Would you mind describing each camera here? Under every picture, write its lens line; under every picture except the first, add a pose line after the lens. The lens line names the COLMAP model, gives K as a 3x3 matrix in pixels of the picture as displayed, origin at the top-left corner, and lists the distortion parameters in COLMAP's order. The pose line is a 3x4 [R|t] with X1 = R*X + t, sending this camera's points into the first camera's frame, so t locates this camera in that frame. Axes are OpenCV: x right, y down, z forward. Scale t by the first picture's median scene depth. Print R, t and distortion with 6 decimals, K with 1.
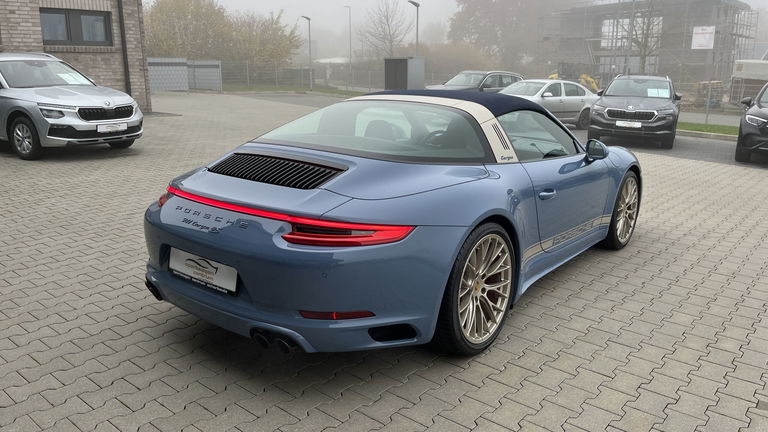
lens RADIAL K [[582.7, 0, 386.2], [0, 582.7, 188.7], [0, 0, 1]] dist [0.055467, -0.073137]
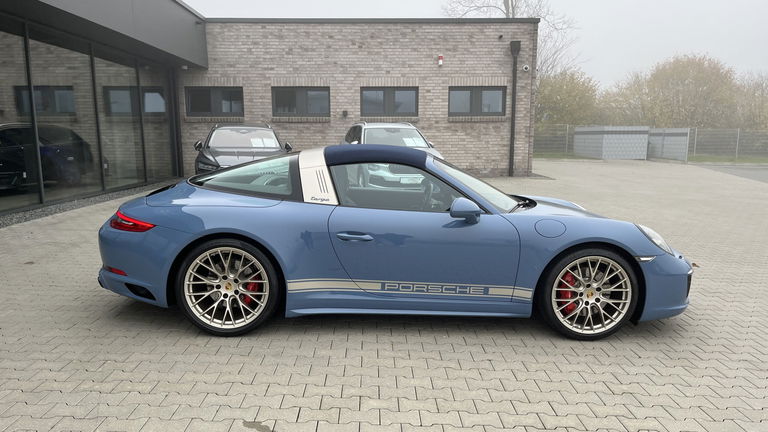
lens RADIAL K [[606.1, 0, 379.9], [0, 606.1, 231.4], [0, 0, 1]] dist [0.019393, 0.006848]
pose [[0.649342, 0.118217, -0.751252, 0.301114], [-0.156346, 0.987495, 0.020254, -0.008107], [0.744251, 0.104303, 0.659705, 0.072516]]
